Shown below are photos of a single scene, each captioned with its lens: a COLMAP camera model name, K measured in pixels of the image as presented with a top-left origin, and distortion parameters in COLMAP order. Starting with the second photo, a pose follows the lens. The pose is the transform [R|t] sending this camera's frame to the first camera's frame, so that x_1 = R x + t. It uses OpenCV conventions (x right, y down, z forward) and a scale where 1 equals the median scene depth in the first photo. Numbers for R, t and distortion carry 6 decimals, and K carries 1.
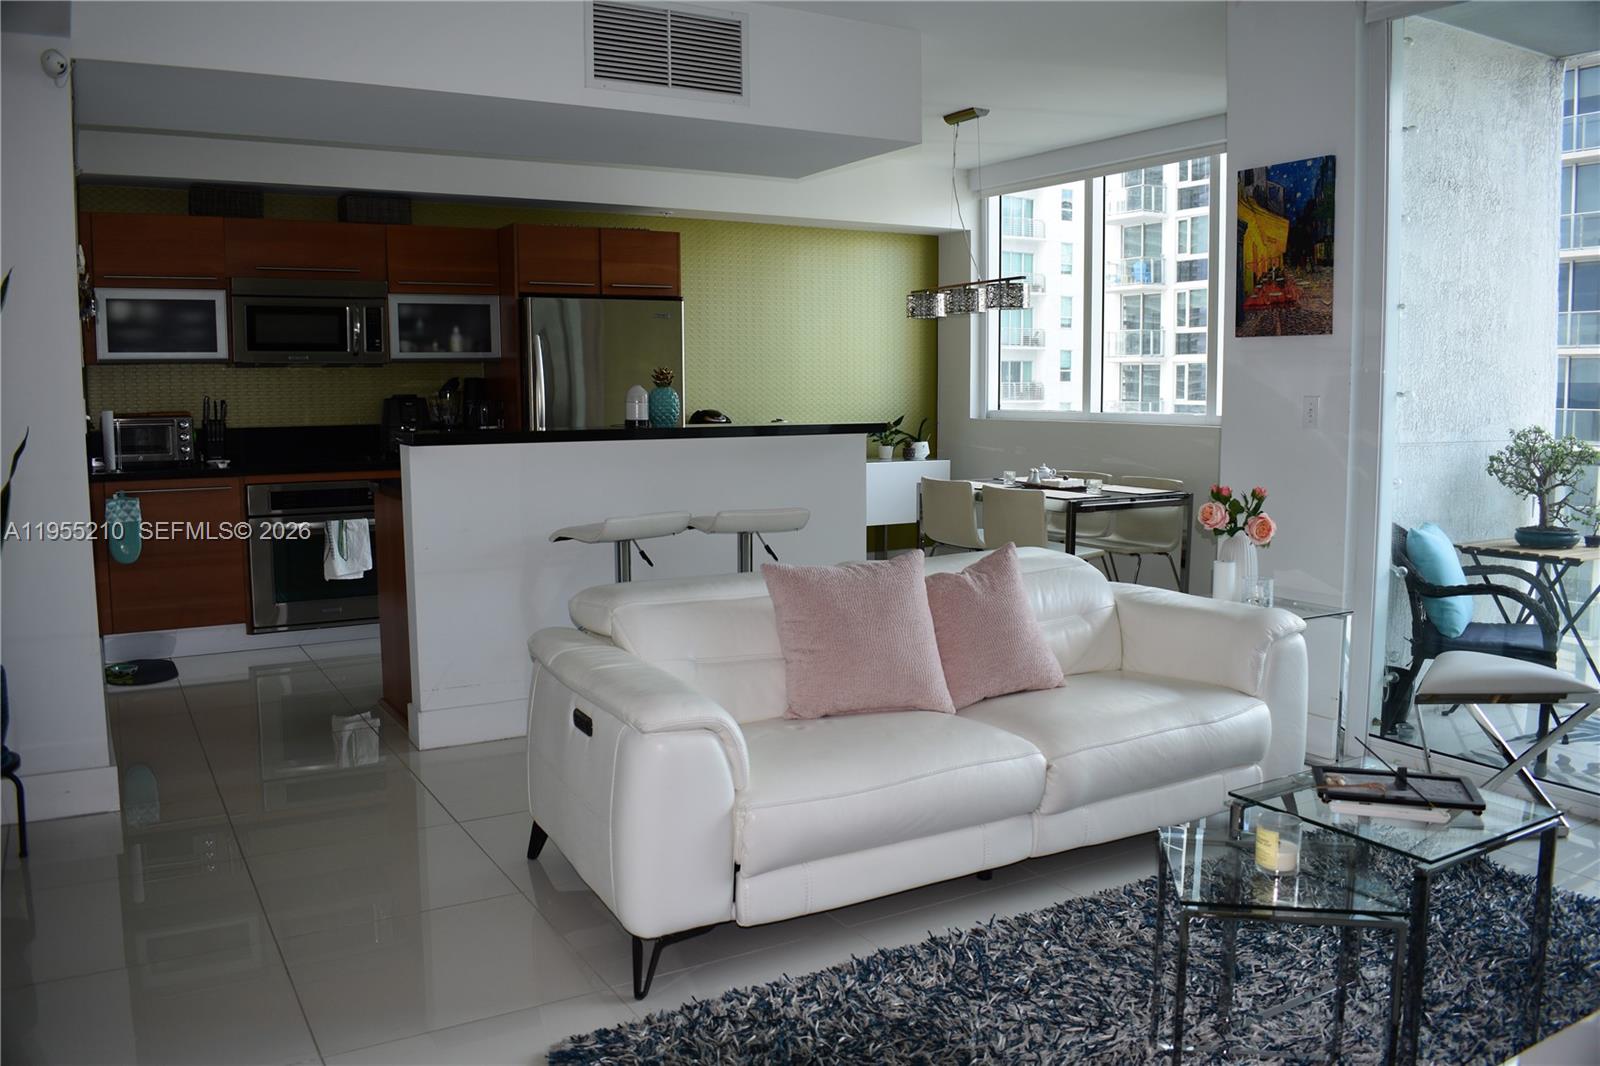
lens RADIAL K [[1260.3, 0, 806.3], [0, 1260.3, 517.6], [0, 0, 1]] dist [-0.091273, 0.009838]
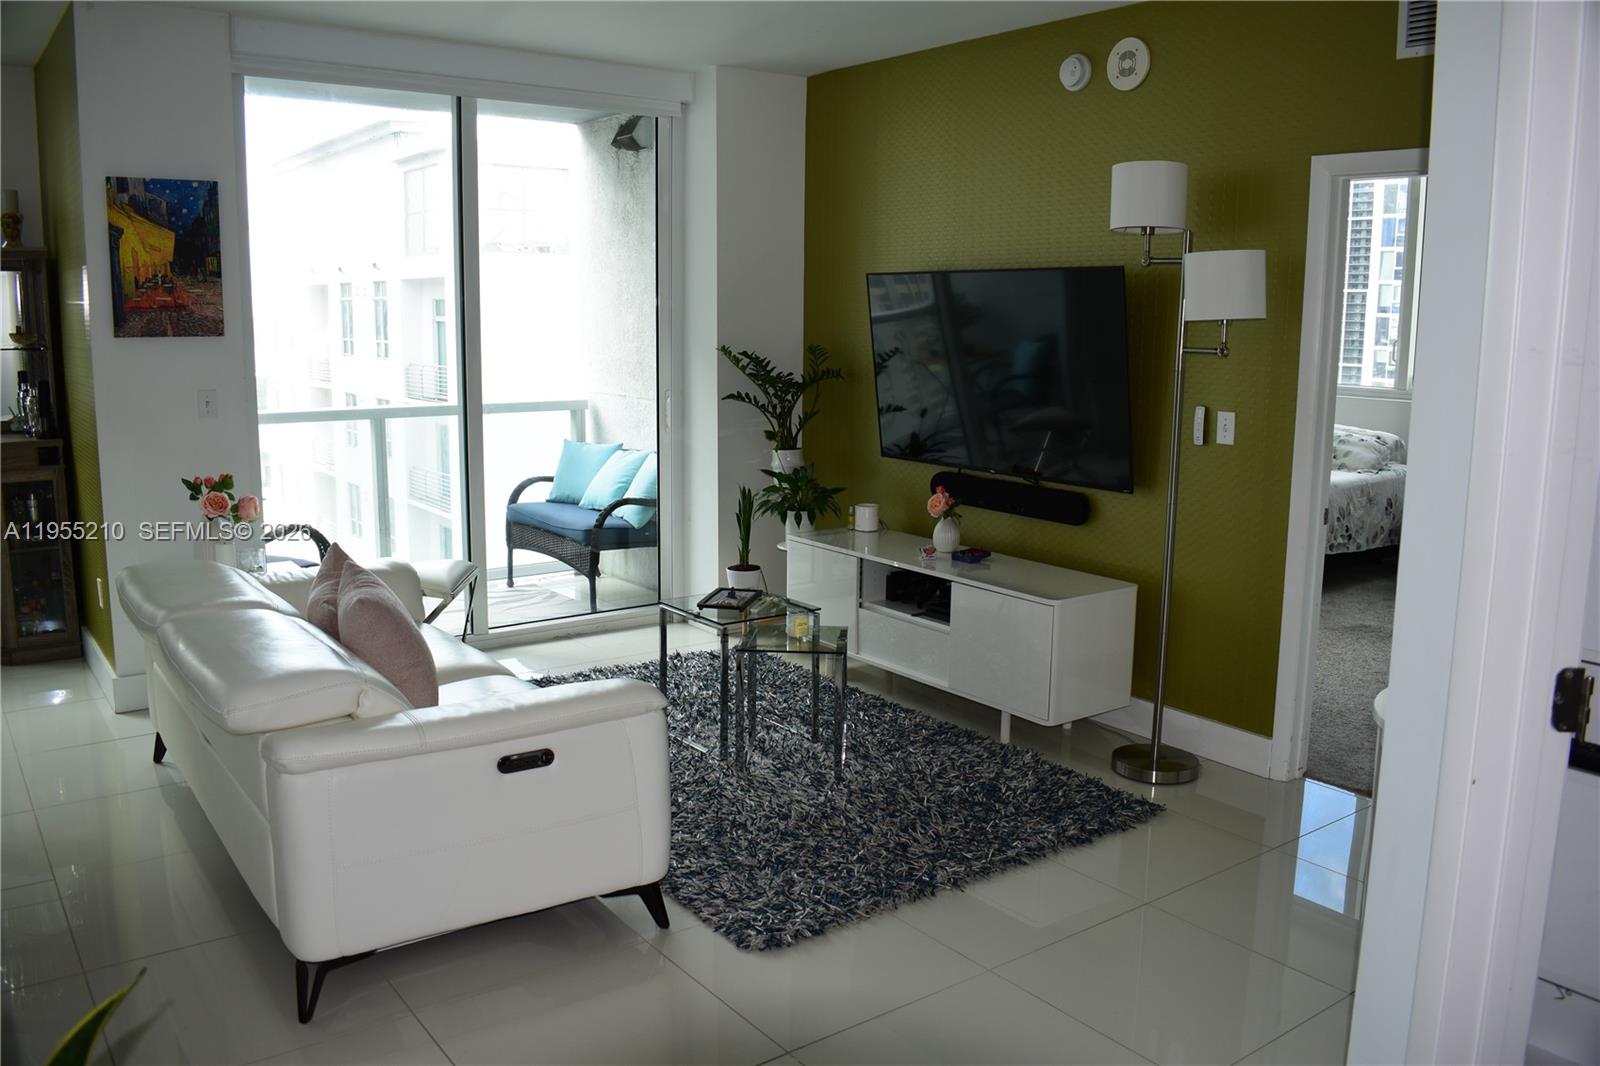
lens RADIAL K [[1260.3, 0, 806.3], [0, 1260.3, 517.6], [0, 0, 1]] dist [-0.091273, 0.009838]
pose [[-0.107955, -0.153988, 0.982158, -0.546510], [0.093724, 0.981955, 0.164258, -0.081640], [-0.989728, 0.109785, -0.091574, 0.397046]]
